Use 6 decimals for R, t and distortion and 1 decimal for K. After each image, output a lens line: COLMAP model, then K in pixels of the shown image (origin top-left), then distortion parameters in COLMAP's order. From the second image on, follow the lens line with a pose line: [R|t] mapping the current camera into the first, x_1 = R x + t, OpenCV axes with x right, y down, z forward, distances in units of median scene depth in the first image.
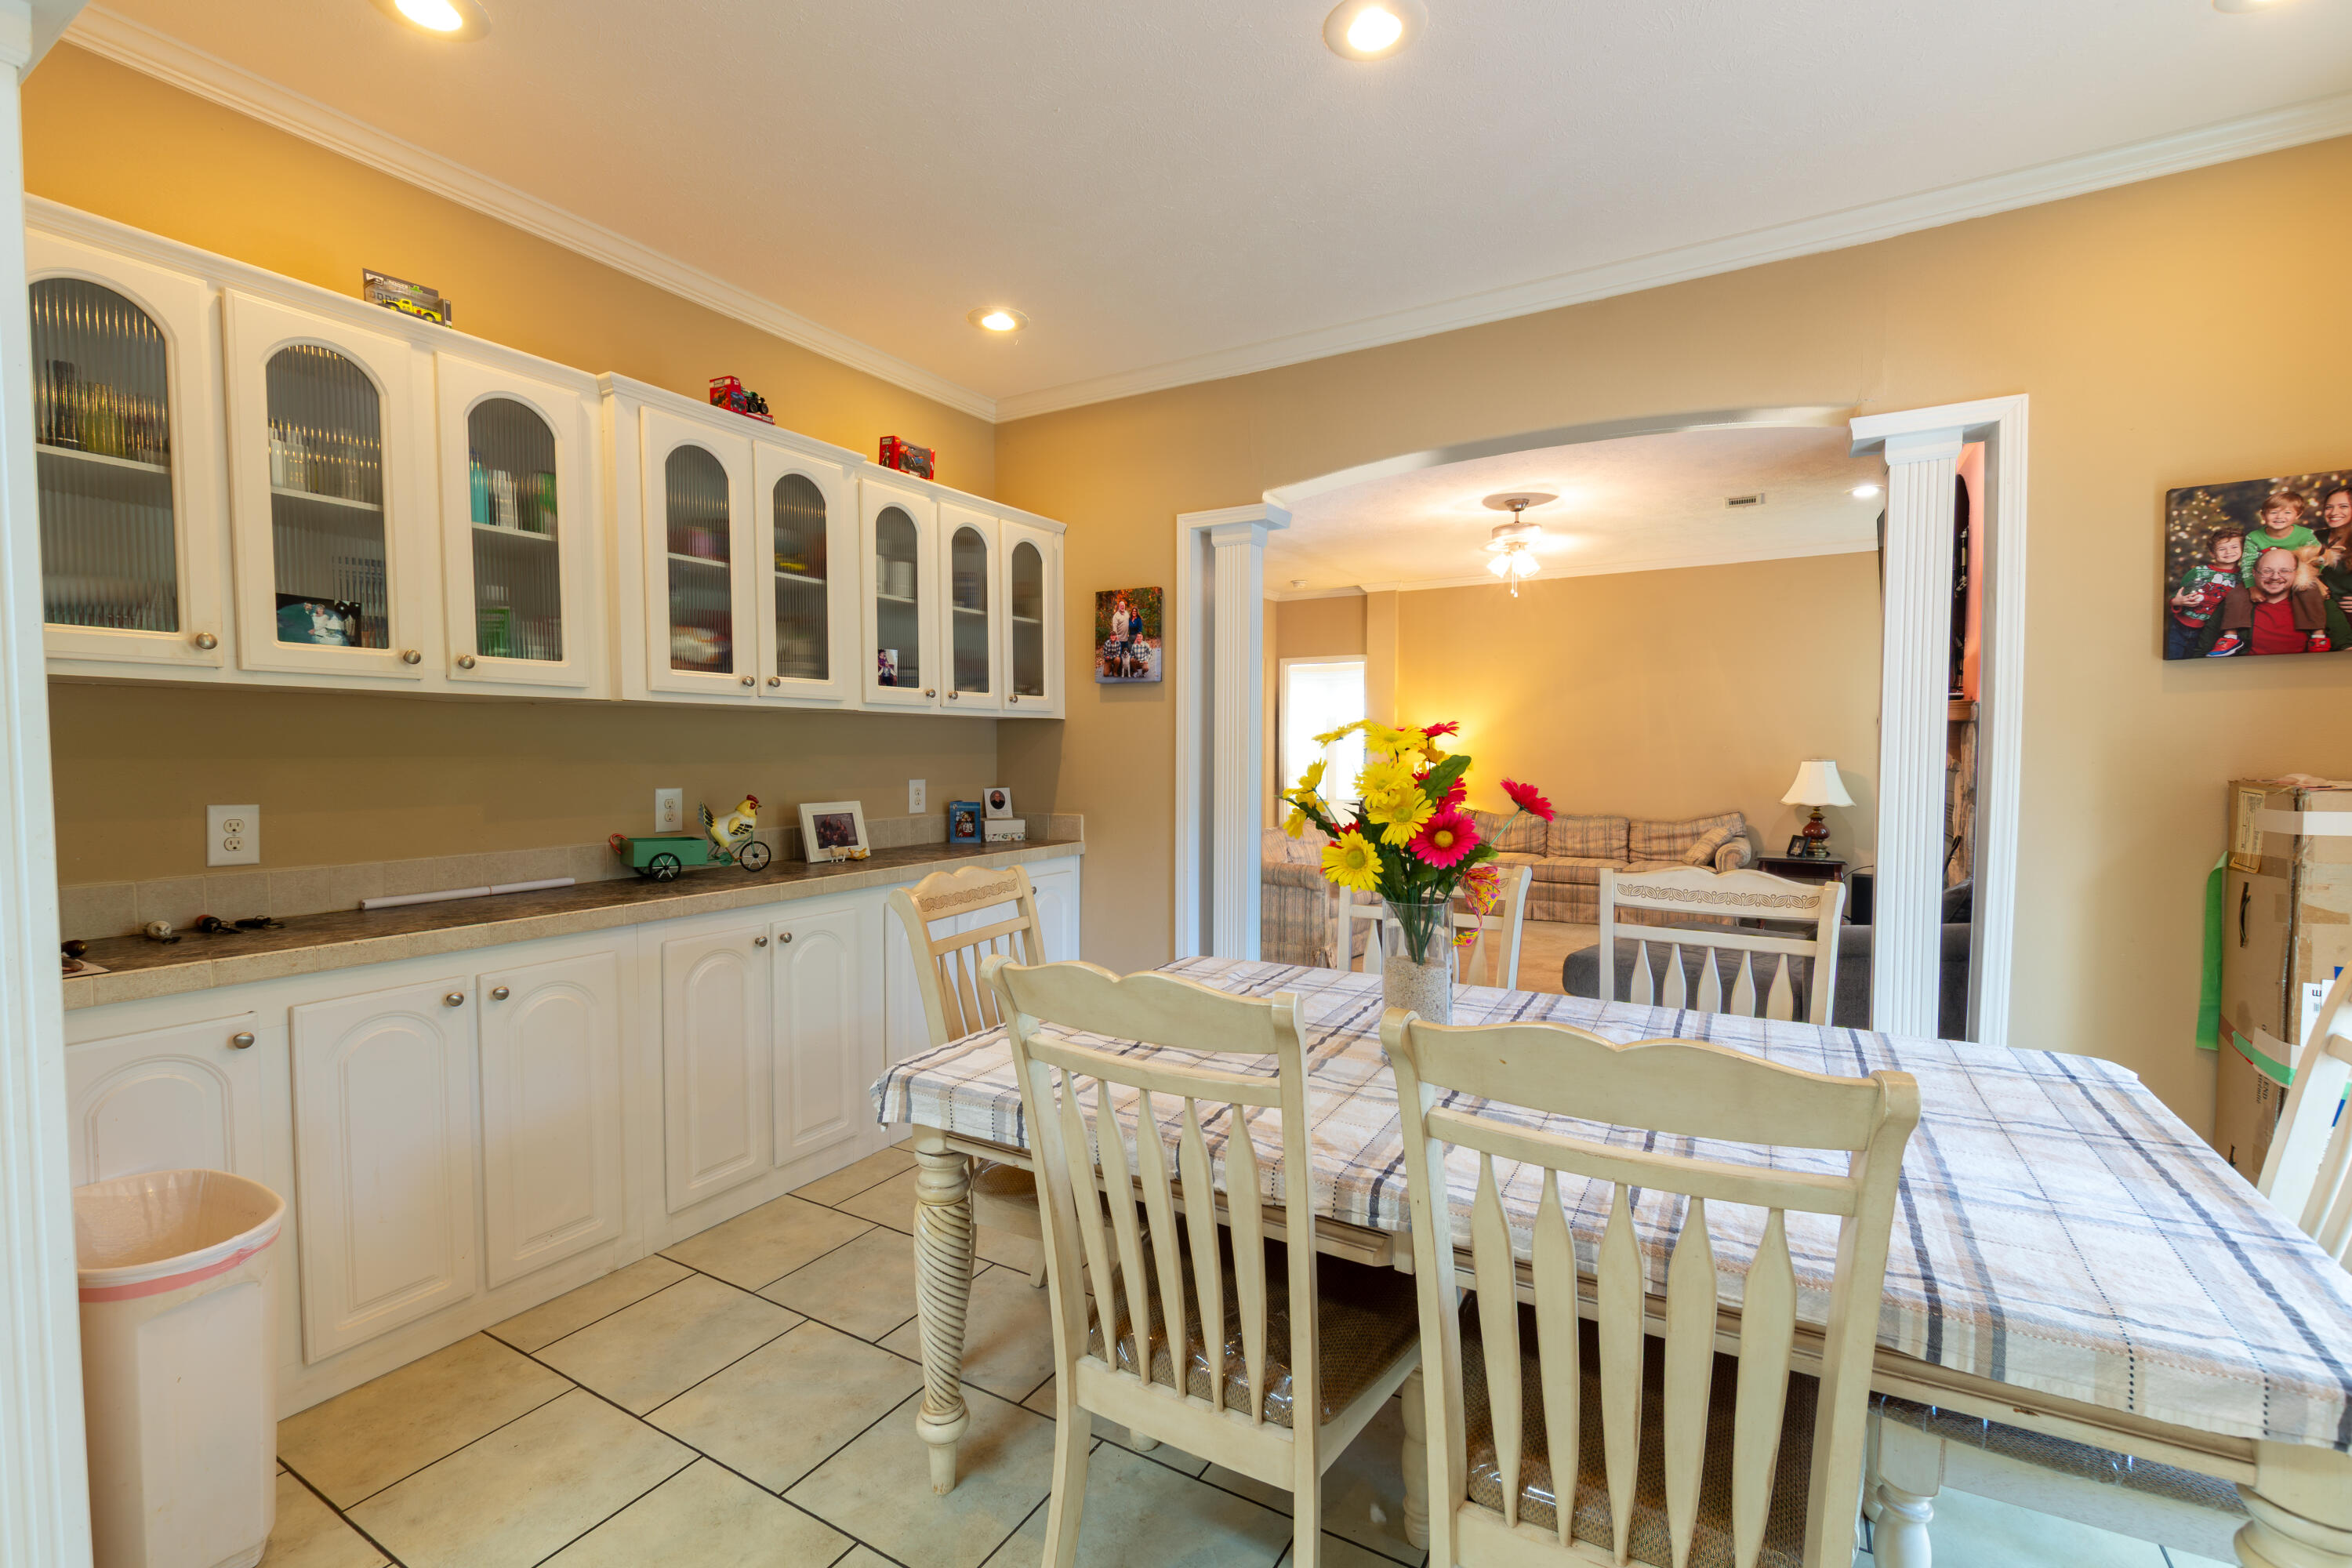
lens RADIAL K [[1023.1, 0, 1171.8], [0, 1023.1, 795.5], [0, 0, 1]] dist [0.011587, -0.005156]
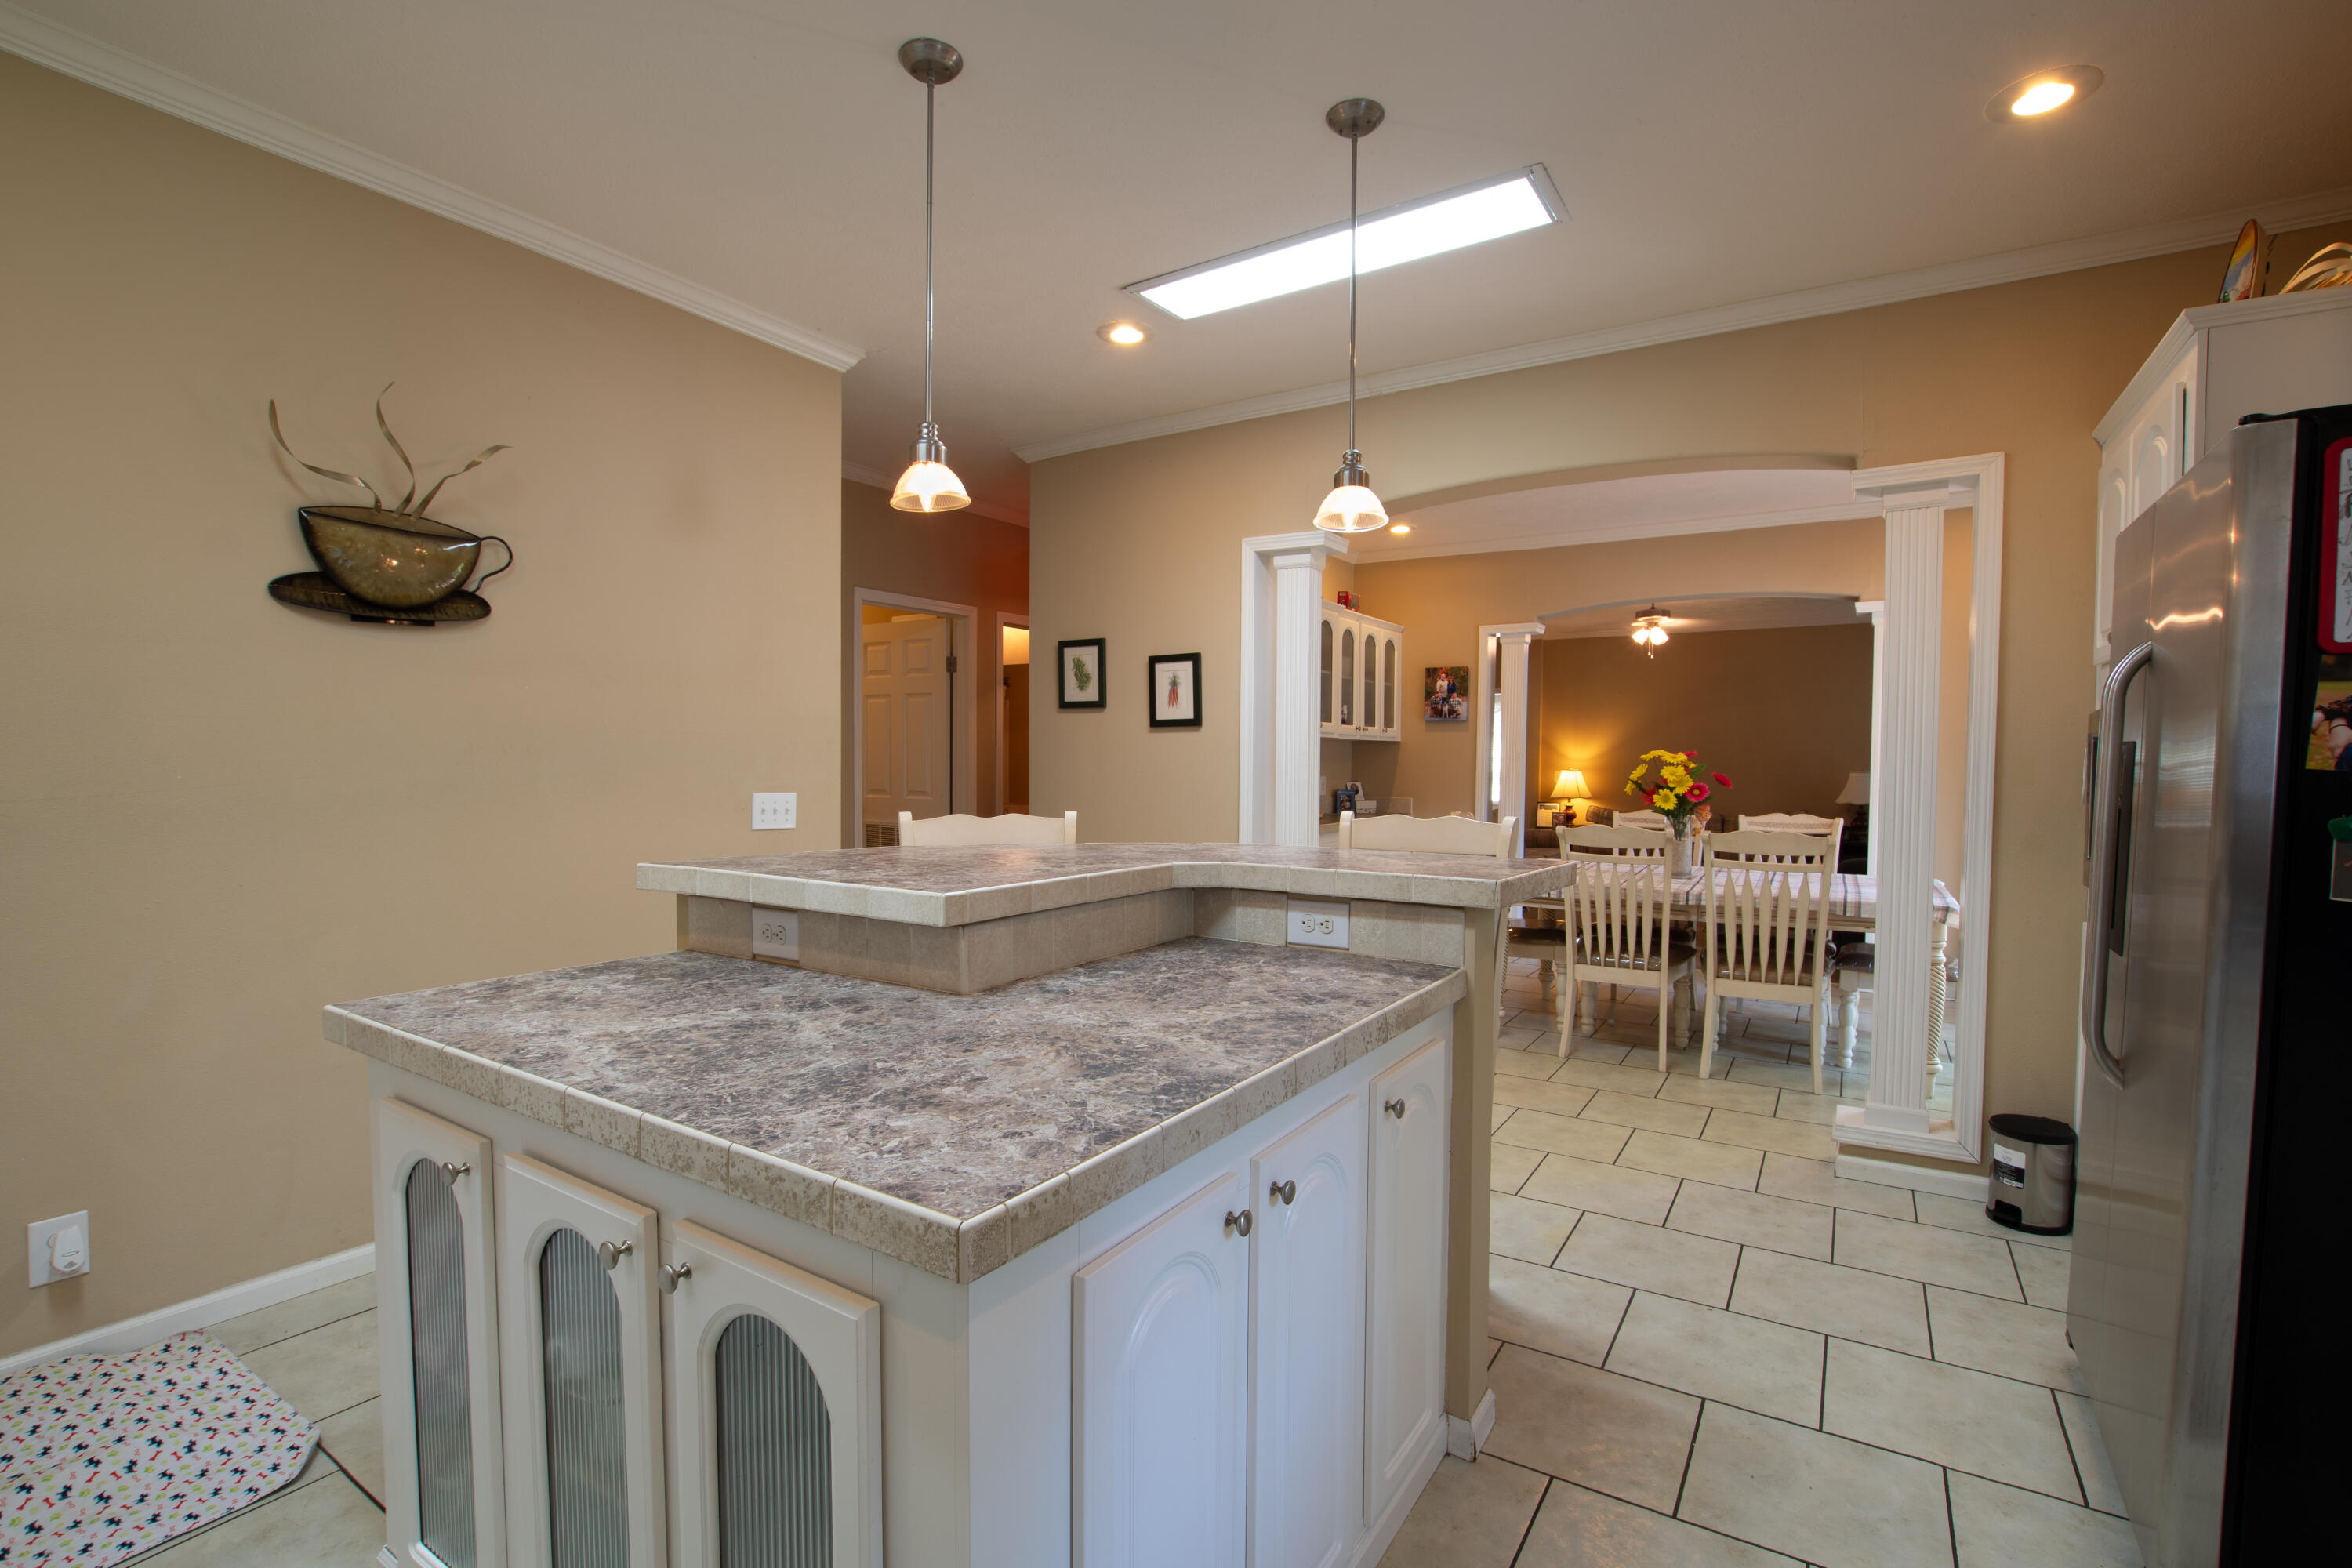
lens RADIAL K [[1066.7, 0, 1169.1], [0, 1066.7, 787.9], [0, 0, 1]] dist [-0.030825, -0.006034]
pose [[0.999036, 0.009537, -0.042860, -0.434830], [-0.010300, 0.999792, -0.017622, 0.038722], [0.042683, 0.018047, 0.998926, -0.813566]]
